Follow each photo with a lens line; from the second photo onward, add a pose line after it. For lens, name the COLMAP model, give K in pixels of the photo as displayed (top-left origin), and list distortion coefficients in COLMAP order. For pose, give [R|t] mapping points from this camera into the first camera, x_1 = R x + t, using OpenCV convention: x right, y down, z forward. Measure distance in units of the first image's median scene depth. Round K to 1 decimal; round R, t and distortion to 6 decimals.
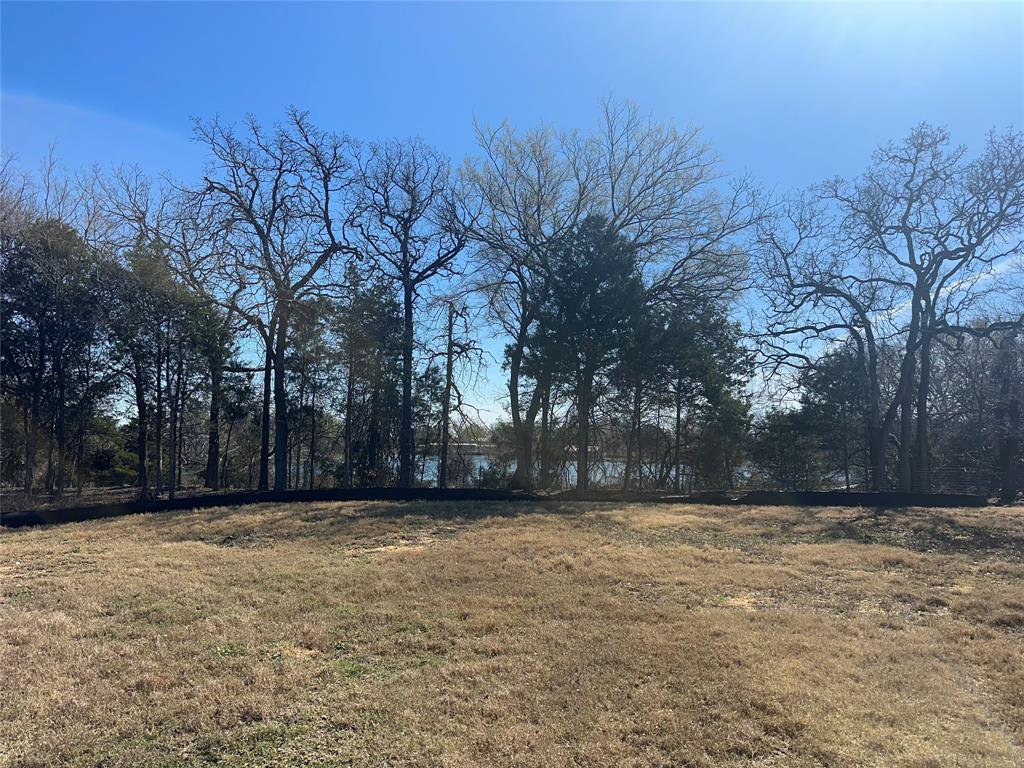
lens RADIAL K [[696.0, 0, 512.0], [0, 696.0, 384.0], [0, 0, 1]] dist [0.077336, 0.000276]
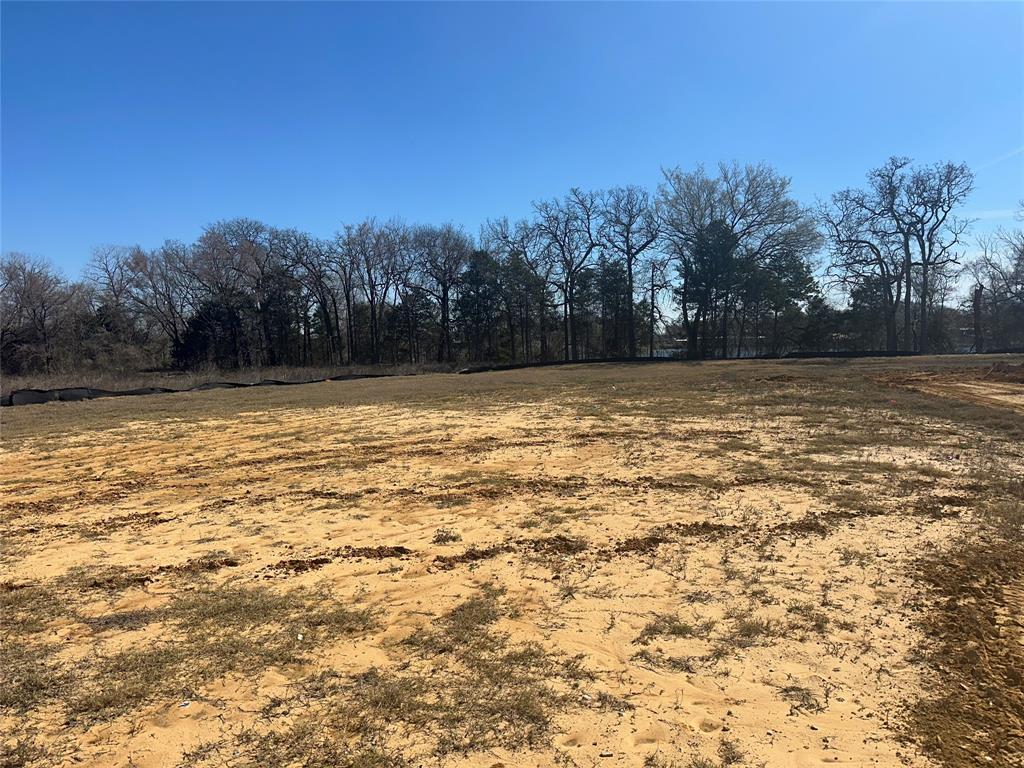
lens RADIAL K [[696.0, 0, 512.0], [0, 696.0, 384.0], [0, 0, 1]] dist [0.077336, 0.000276]
pose [[0.933228, -0.022009, -0.358609, 0.248880], [0.068770, 0.990609, 0.118169, -0.045954], [0.352641, -0.134940, 0.925978, -1.033218]]
